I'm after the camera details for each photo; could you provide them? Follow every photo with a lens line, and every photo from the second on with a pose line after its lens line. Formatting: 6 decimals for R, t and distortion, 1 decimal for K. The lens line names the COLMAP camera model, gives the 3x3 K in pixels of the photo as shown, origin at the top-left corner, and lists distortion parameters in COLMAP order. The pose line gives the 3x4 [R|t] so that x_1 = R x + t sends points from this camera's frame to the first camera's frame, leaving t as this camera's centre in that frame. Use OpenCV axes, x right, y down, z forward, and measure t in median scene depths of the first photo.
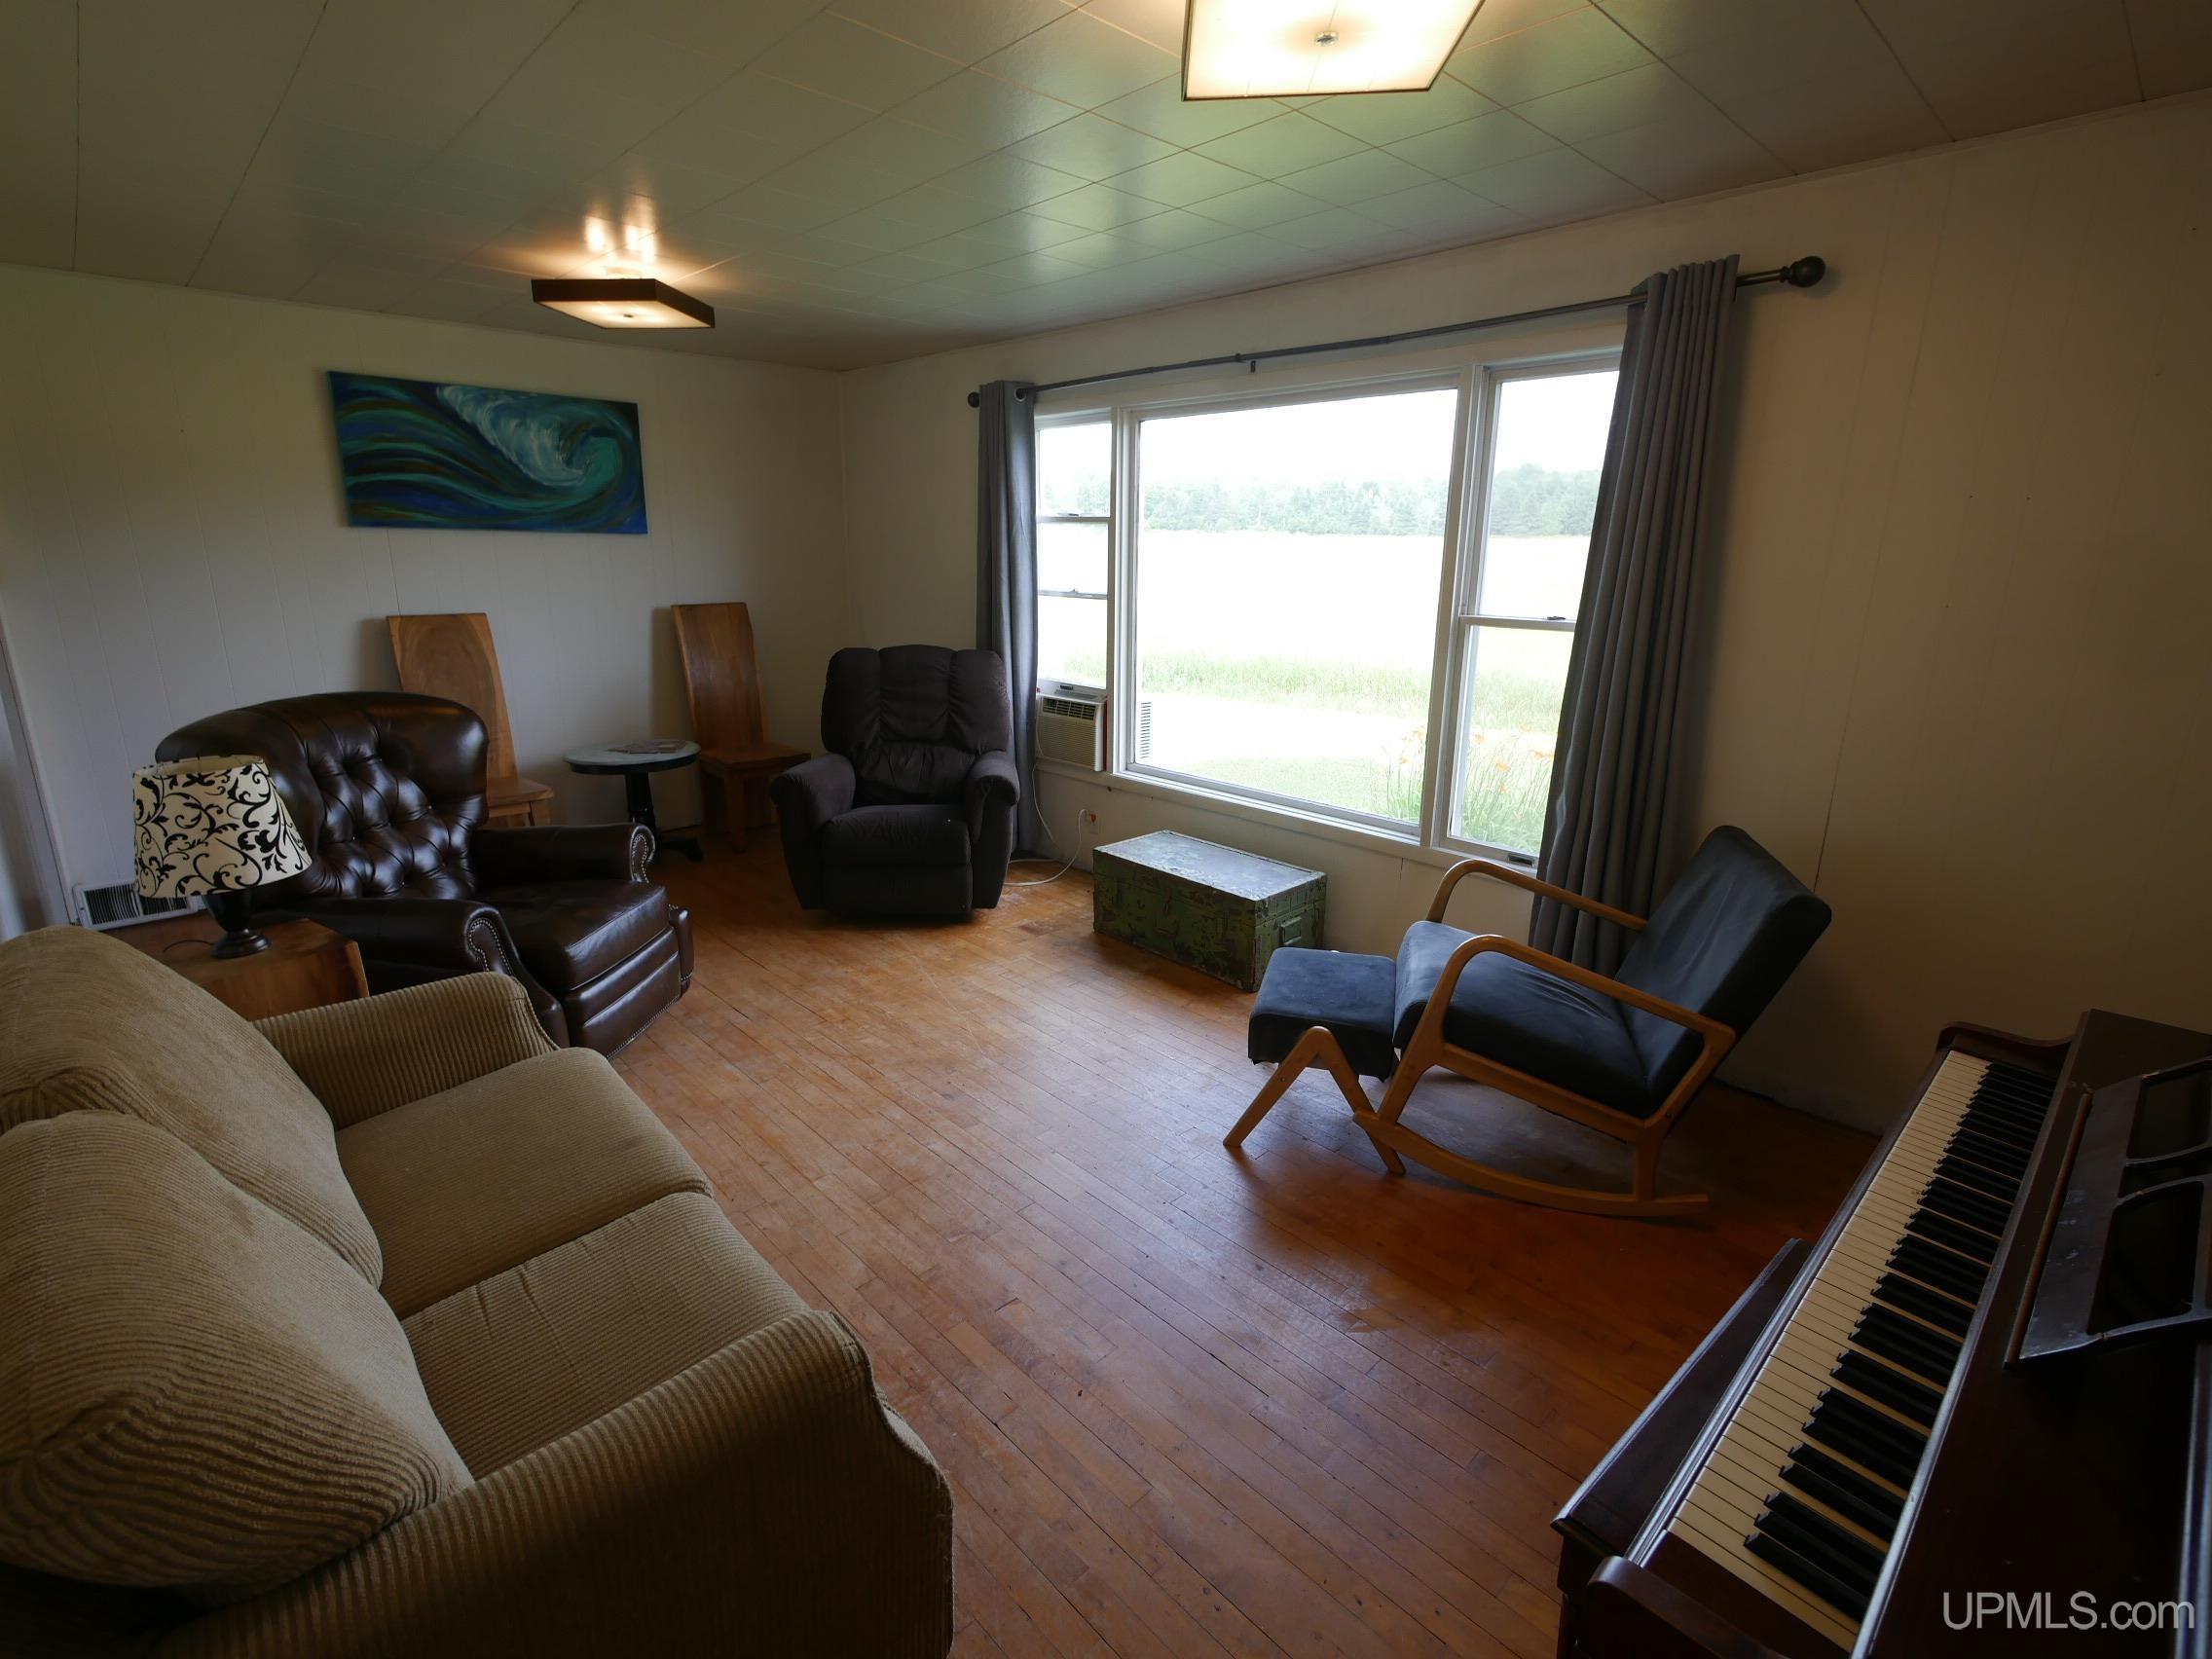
lens RADIAL K [[1039.2, 0, 1101.7], [0, 1039.2, 808.2], [0, 0, 1]] dist [-0.003383, -0.000210]
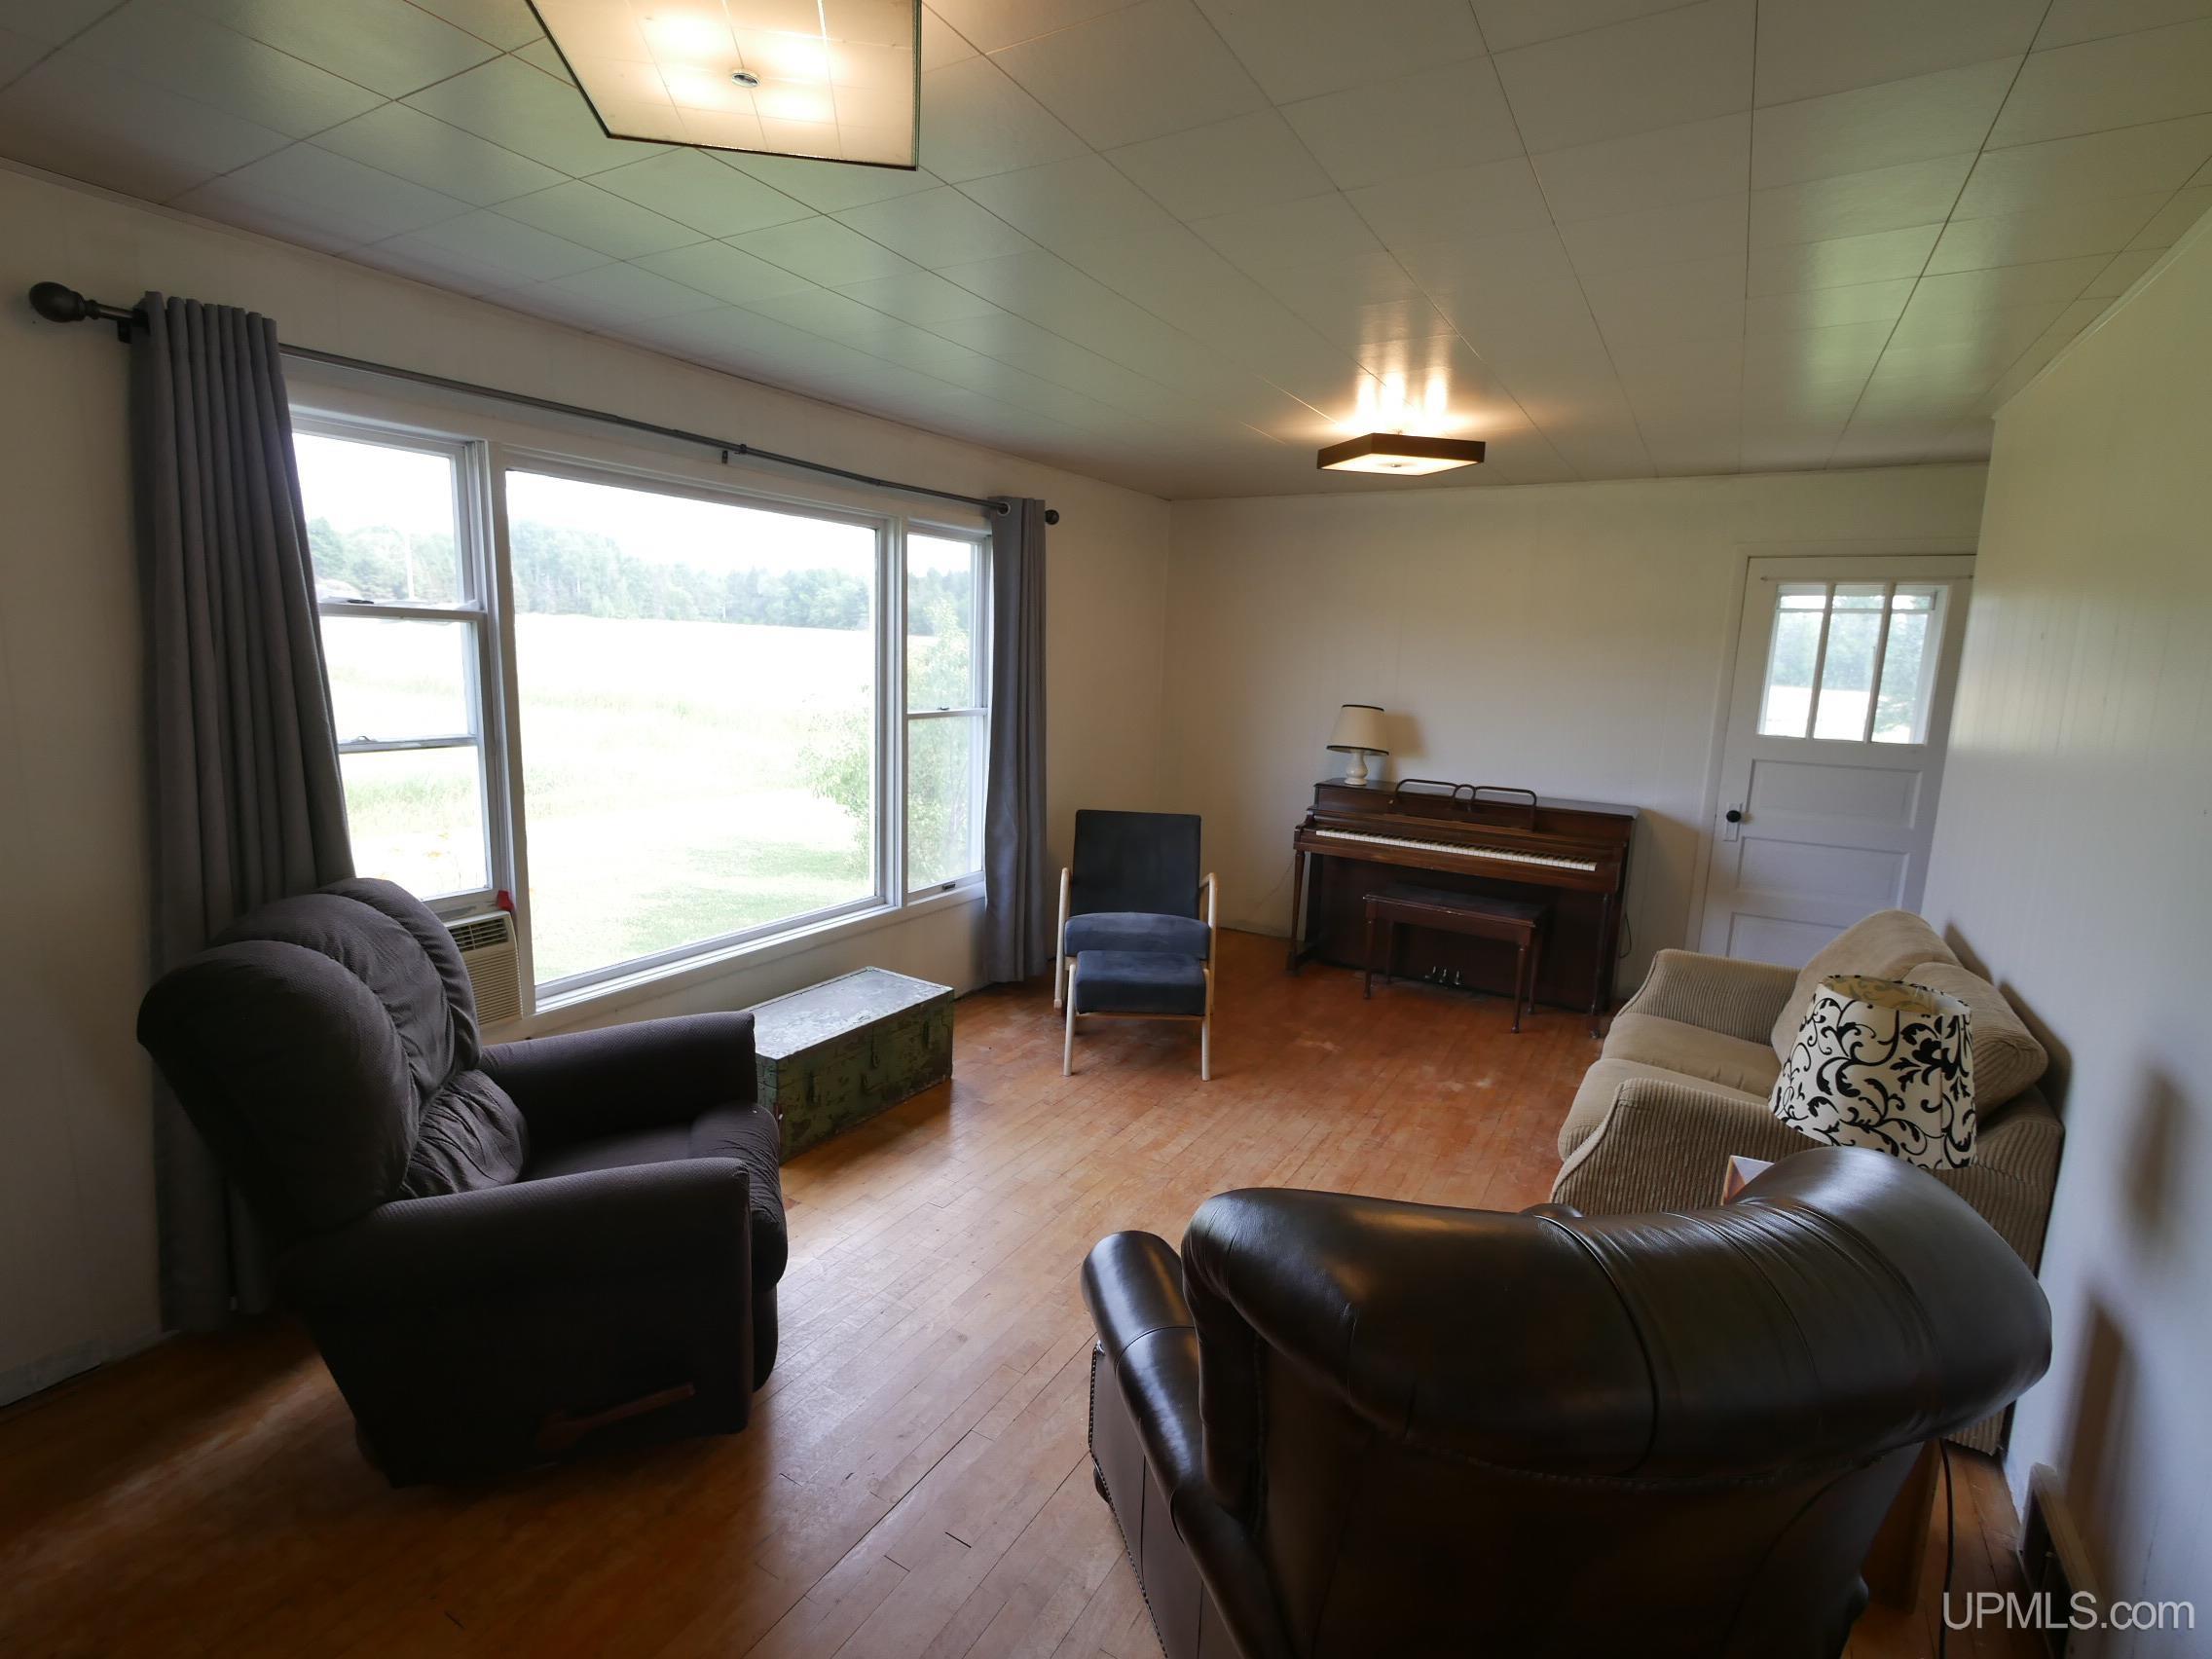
lens RADIAL K [[1039.2, 0, 1101.7], [0, 1039.2, 808.2], [0, 0, 1]] dist [-0.003383, -0.000210]
pose [[-0.268184, -0.164653, 0.949193, -0.766527], [0.205175, 0.952919, 0.223269, -0.257529], [-0.941265, 0.254627, -0.221775, 0.913553]]
